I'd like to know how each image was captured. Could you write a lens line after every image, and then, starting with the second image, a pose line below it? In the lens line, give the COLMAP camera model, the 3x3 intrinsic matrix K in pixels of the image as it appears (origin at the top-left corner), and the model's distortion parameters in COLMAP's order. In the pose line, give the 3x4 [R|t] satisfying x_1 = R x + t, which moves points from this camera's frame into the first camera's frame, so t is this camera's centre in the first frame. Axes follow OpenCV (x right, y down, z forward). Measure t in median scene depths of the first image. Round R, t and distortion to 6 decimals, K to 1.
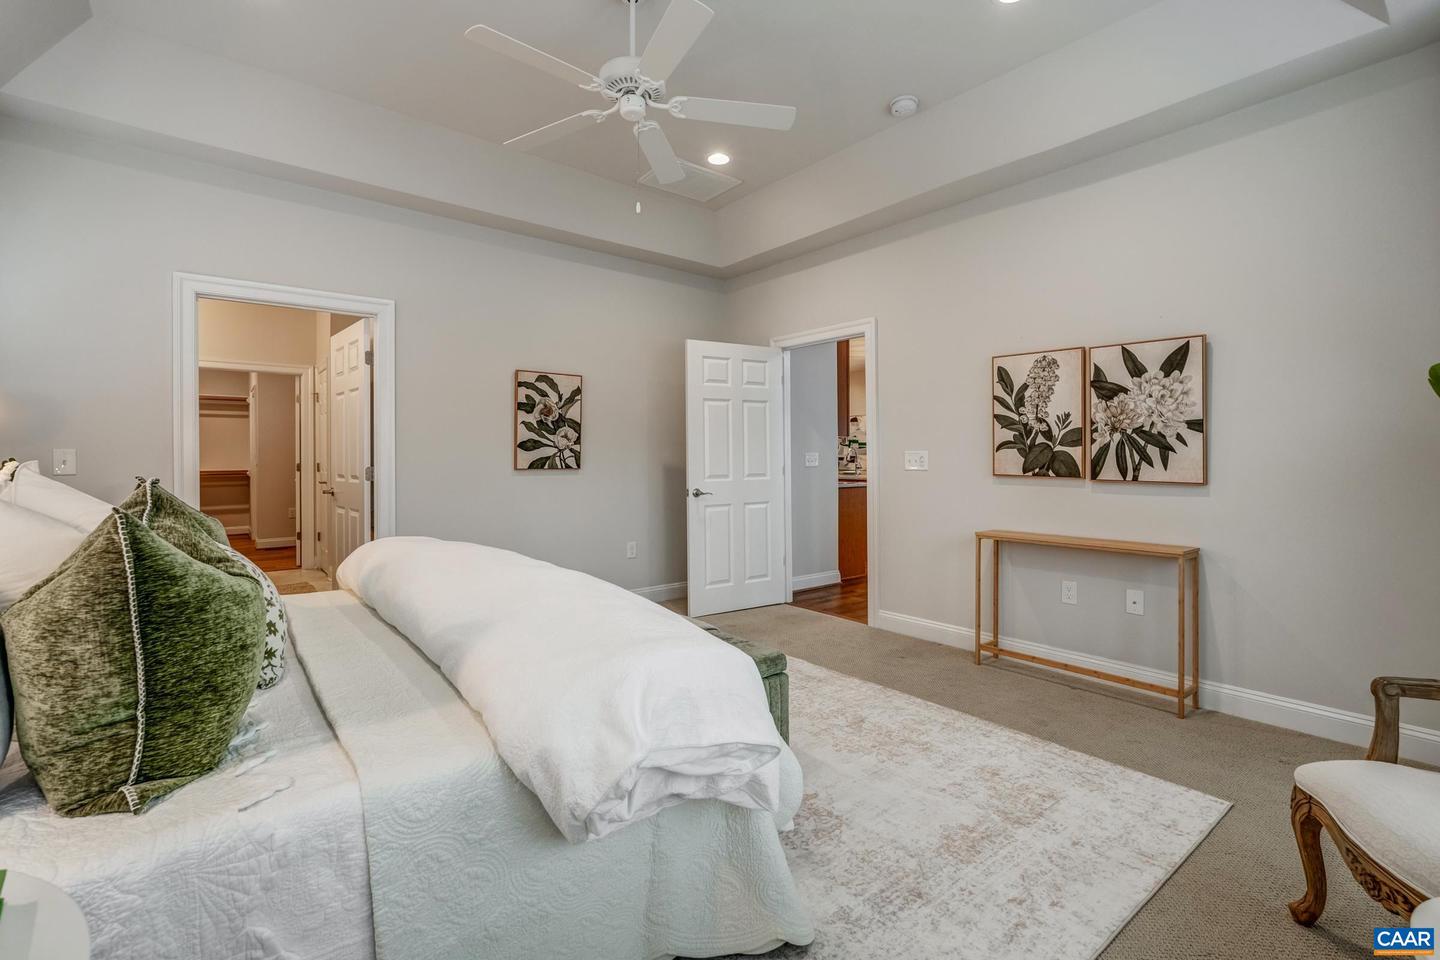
lens RADIAL K [[638.5, 0, 722.7], [0, 638.5, 455.1], [0, 0, 1]] dist [-0.012594, 0.006453]
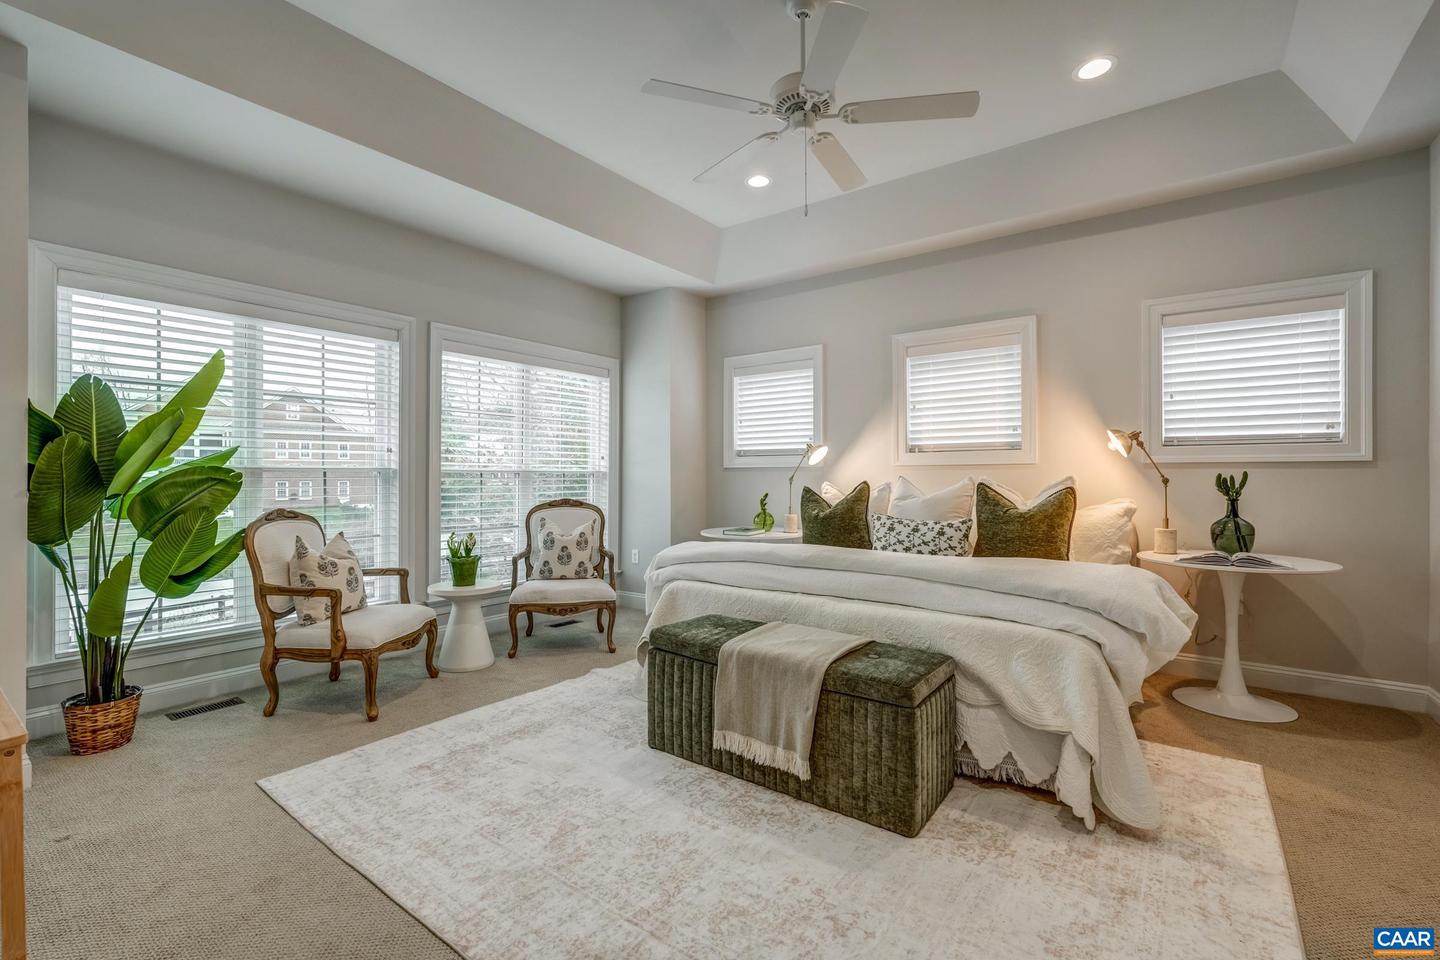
lens RADIAL K [[638.5, 0, 720.0], [0, 638.5, 475.7], [0, 0, 1]] dist [-0.012594, 0.006453]
pose [[-0.968611, 0.004040, -0.248548, 0.262862], [0.005052, 0.999981, -0.003433, 0.012327], [0.248530, -0.004580, -0.968613, 2.149839]]
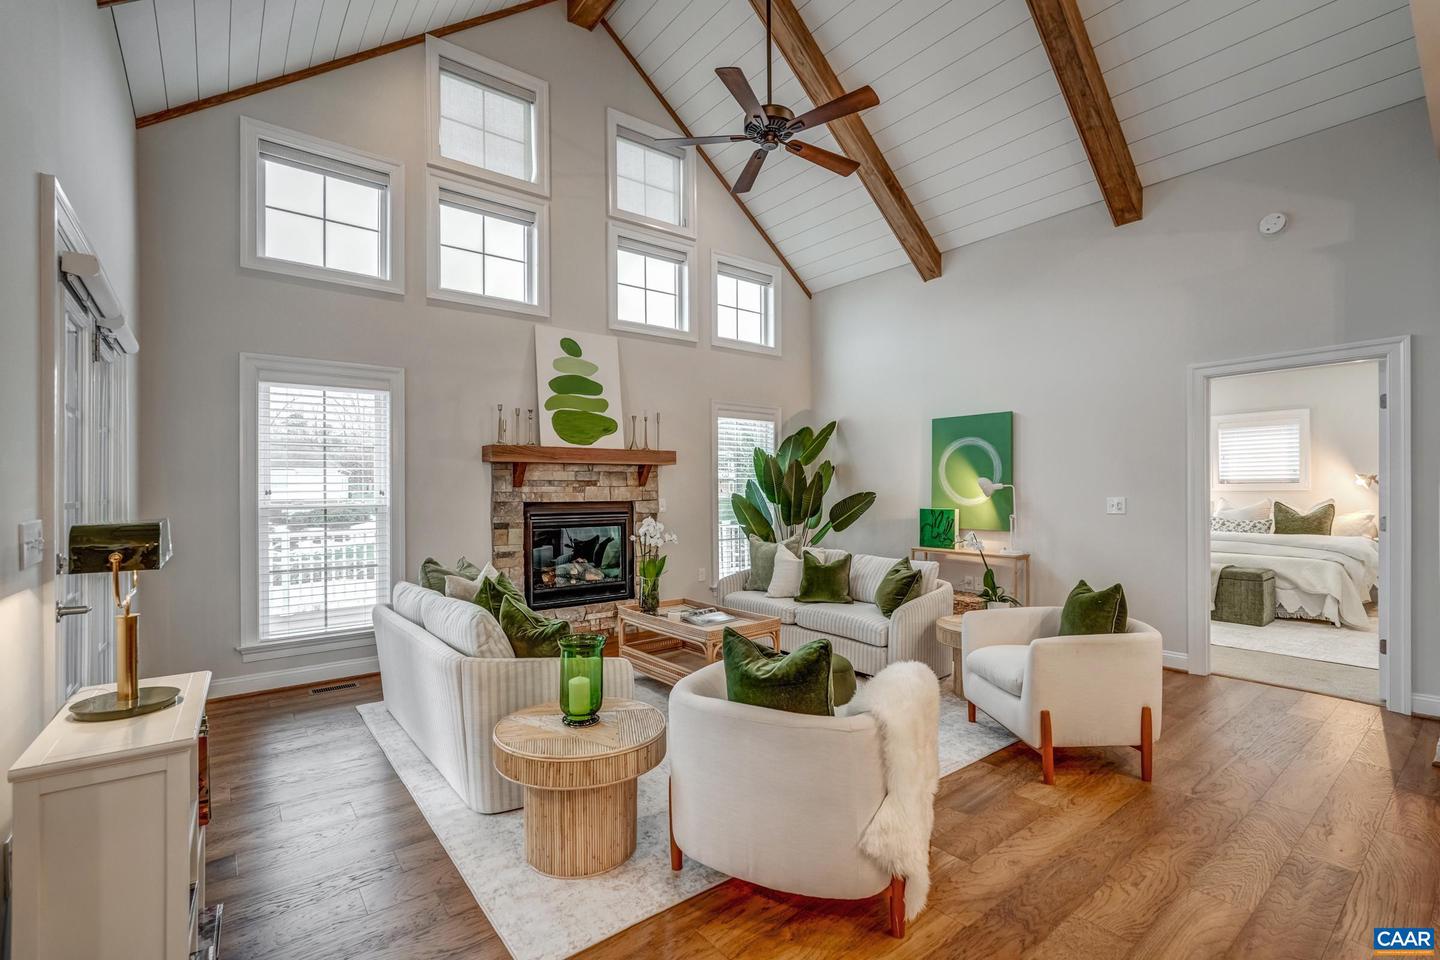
lens RADIAL K [[638.5, 0, 716.0], [0, 638.5, 488.9], [0, 0, 1]] dist [-0.012594, 0.006453]
pose [[-0.999549, 0.009238, 0.028560, 1.863764], [0.009146, 0.999953, -0.003362, -0.047659], [-0.028590, -0.003099, -0.999586, 3.928834]]
